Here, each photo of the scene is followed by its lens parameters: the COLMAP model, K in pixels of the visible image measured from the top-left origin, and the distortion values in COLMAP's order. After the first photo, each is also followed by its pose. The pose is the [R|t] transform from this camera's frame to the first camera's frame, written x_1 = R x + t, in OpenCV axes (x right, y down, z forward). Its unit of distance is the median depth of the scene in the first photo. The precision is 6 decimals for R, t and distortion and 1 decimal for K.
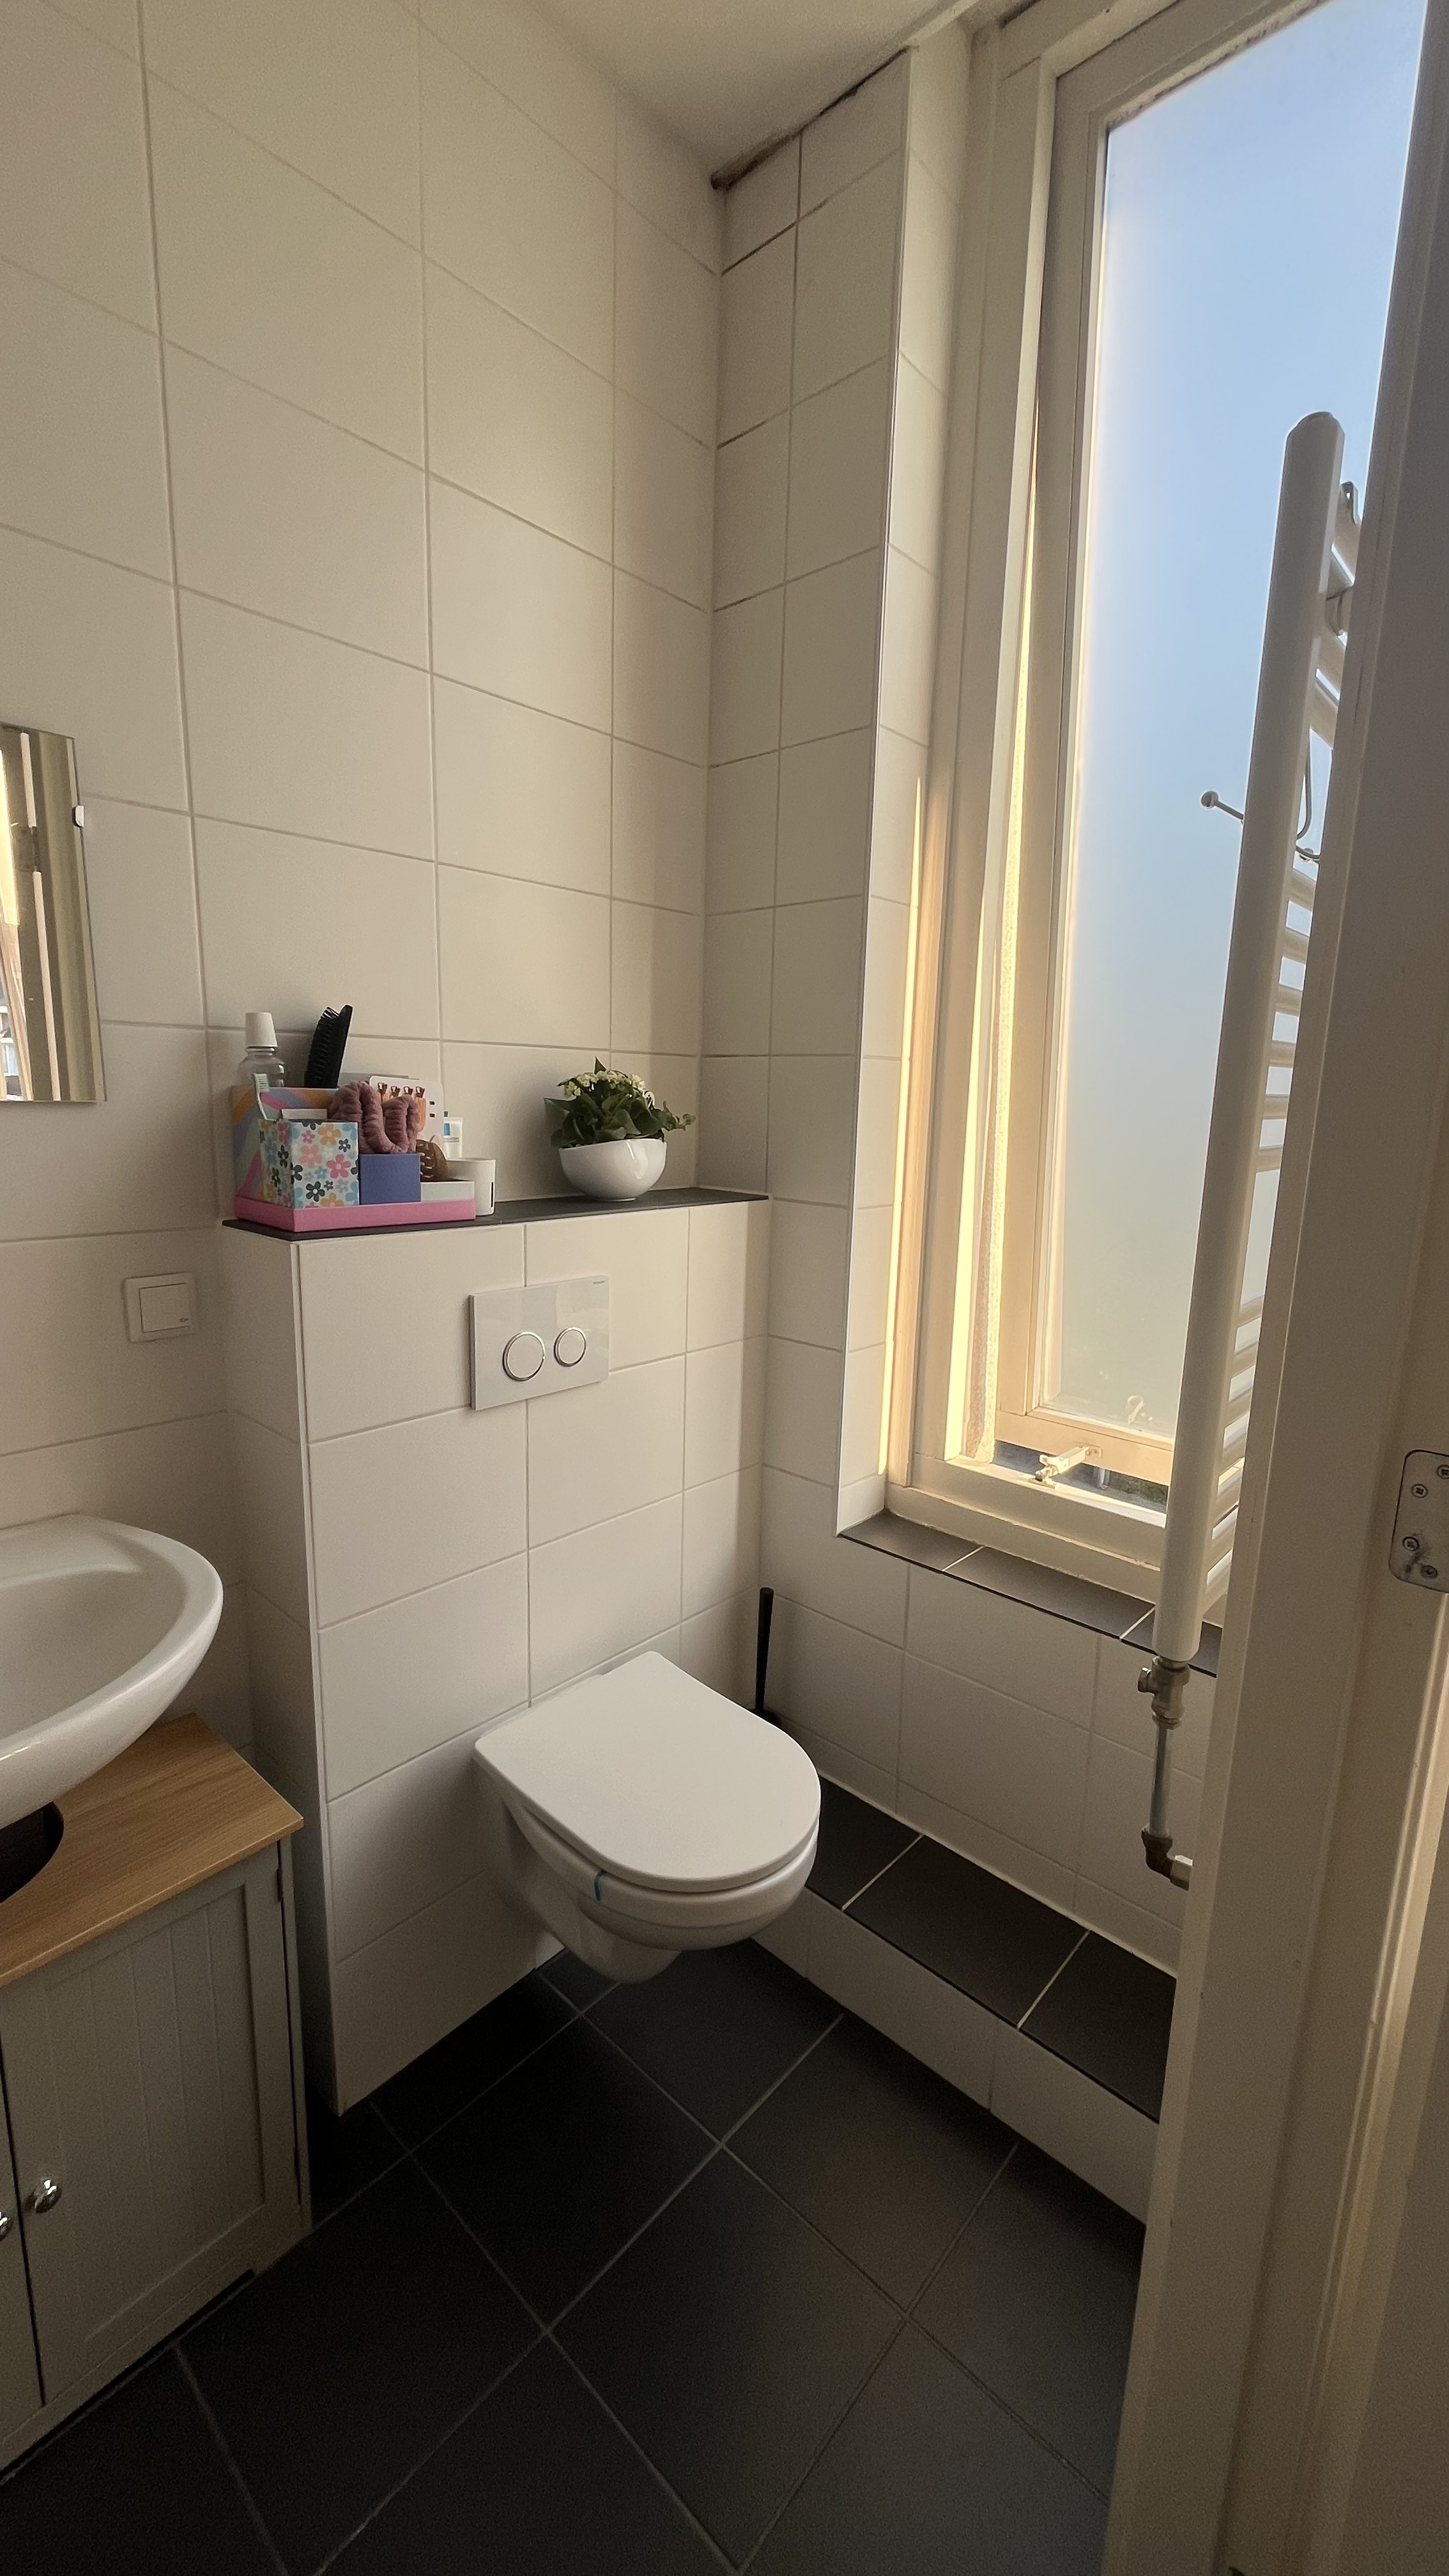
lens RADIAL K [[1047.9, 0, 730.6], [0, 1047.9, 1287.1], [0, 0, 1]] dist [0.002664, 0.000494]
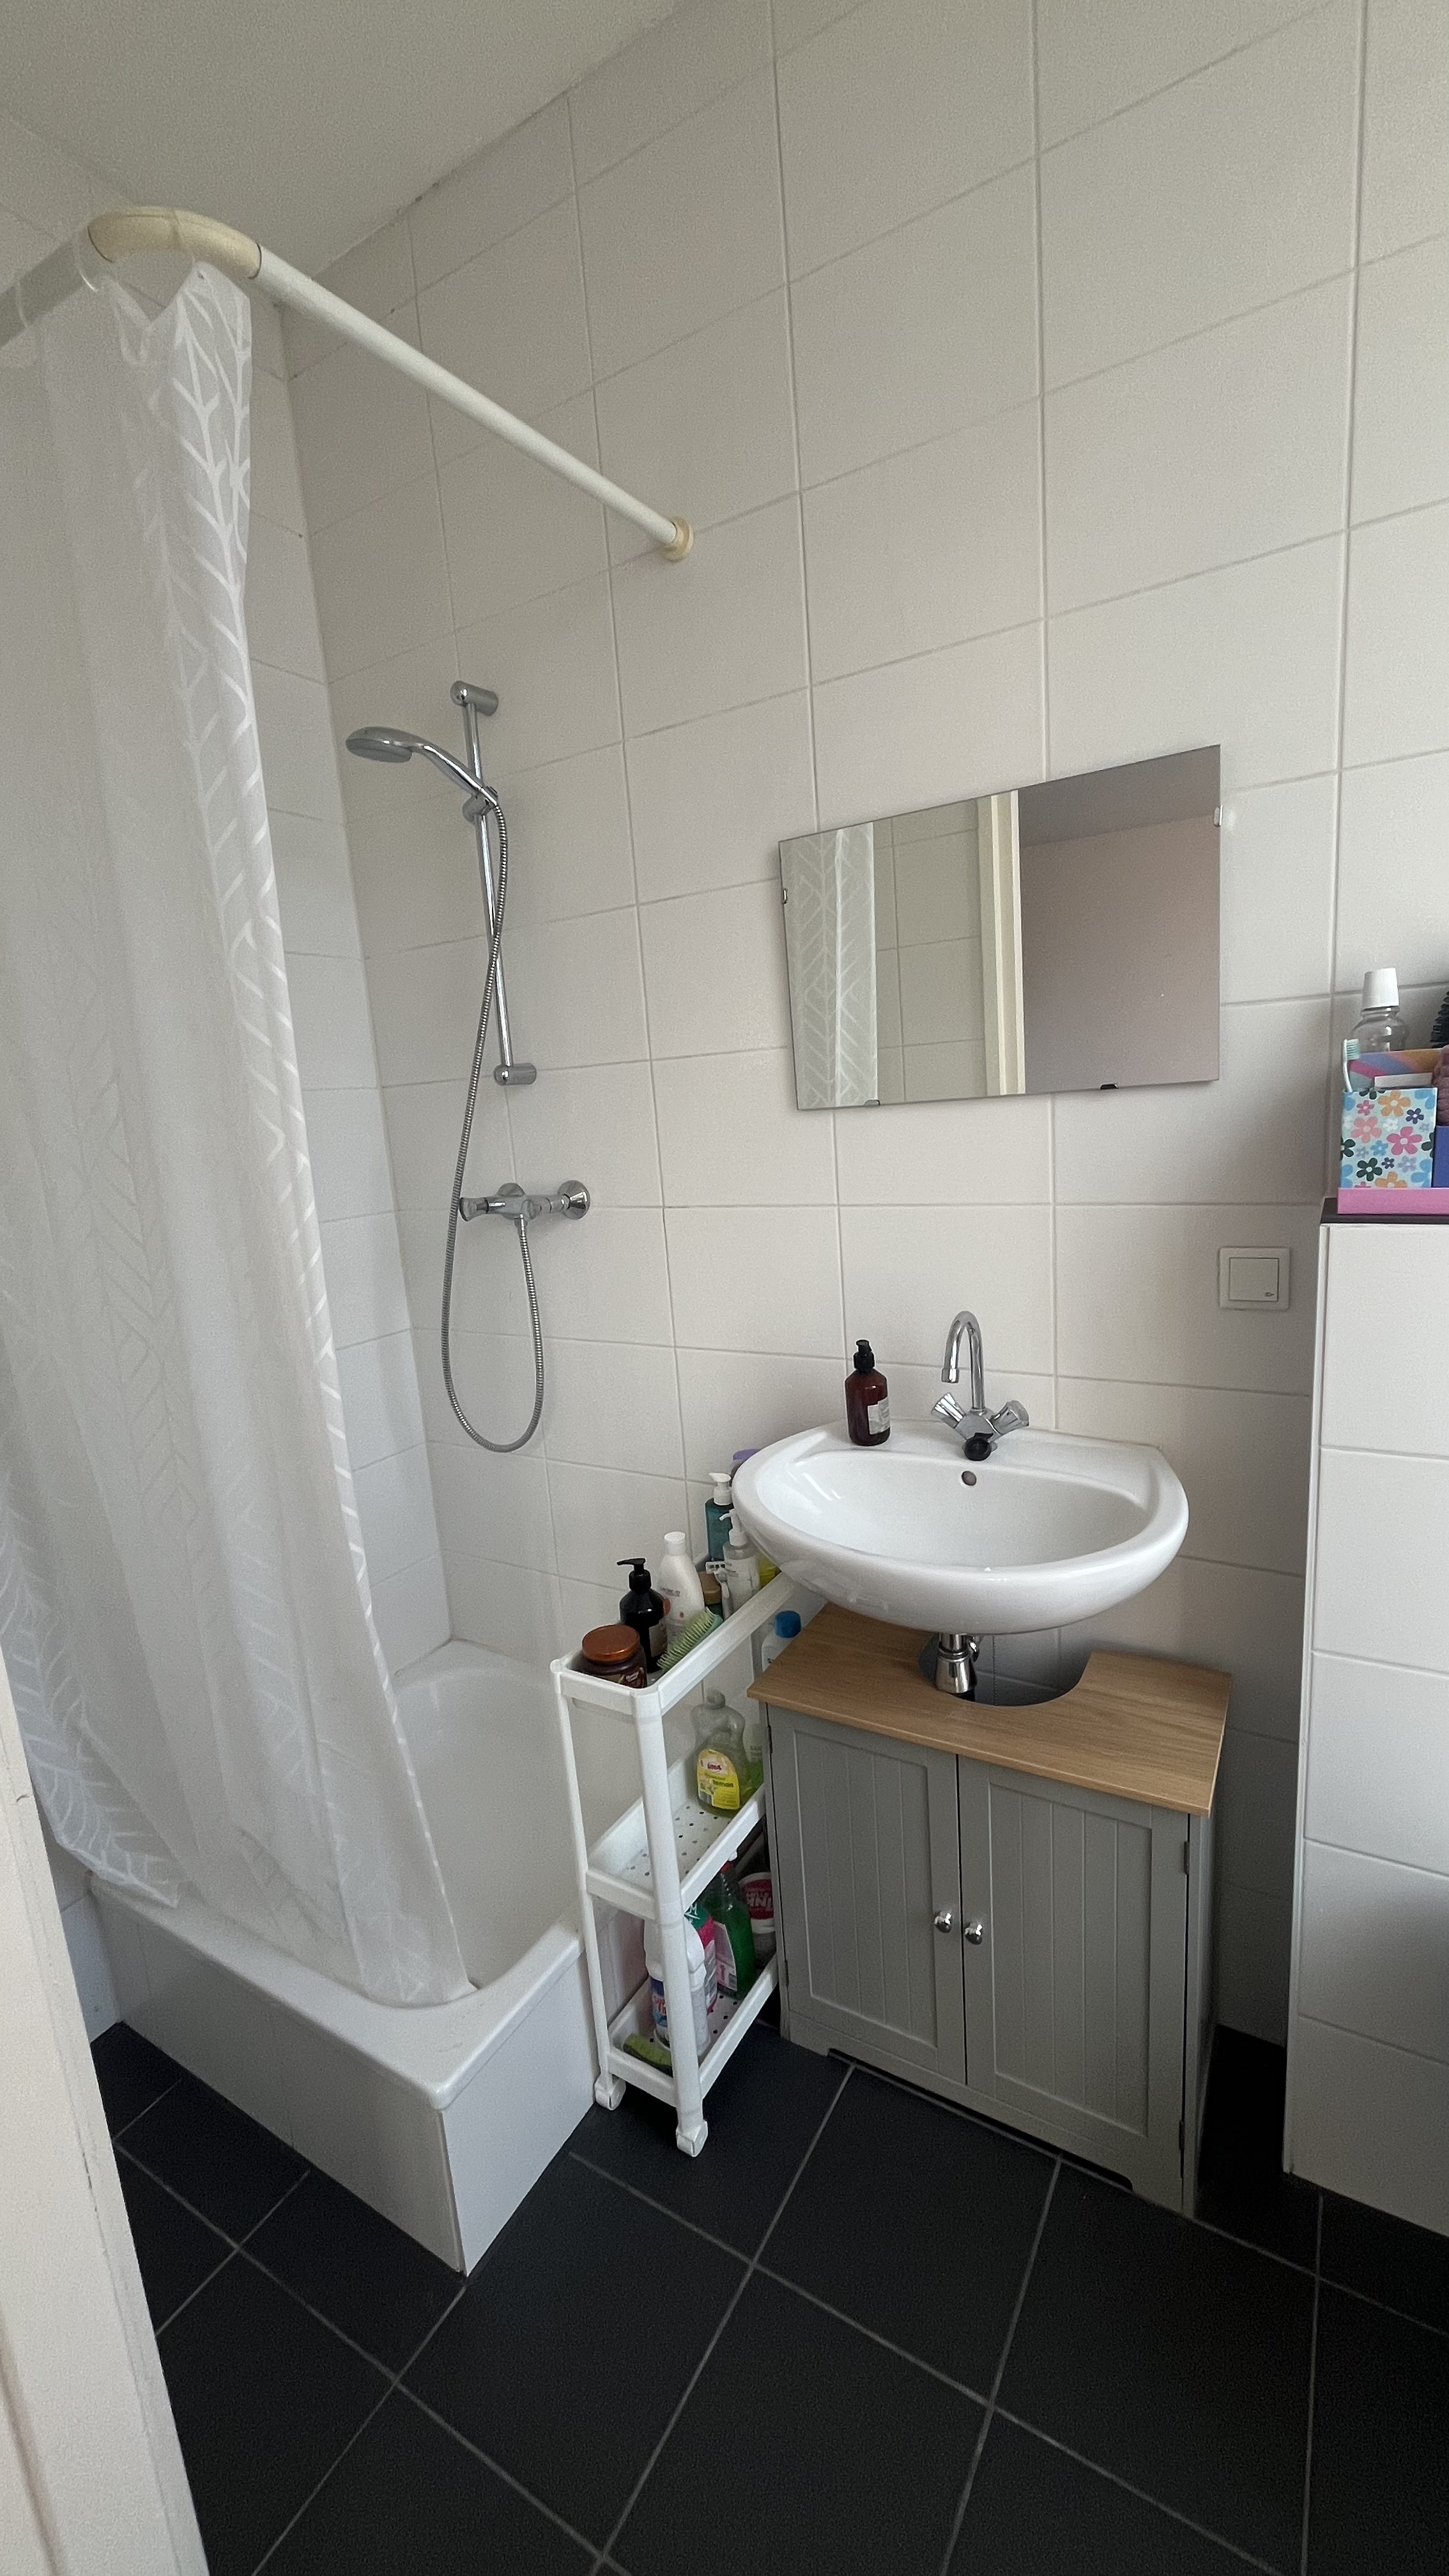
lens RADIAL K [[1047.9, 0, 732.2], [0, 1047.9, 1291.8], [0, 0, 1]] dist [0.002664, 0.000494]
pose [[0.192234, 0.139686, -0.971357, 0.368196], [-0.113891, 0.986305, 0.119297, -0.033801], [0.974718, 0.087696, 0.205510, 0.304246]]
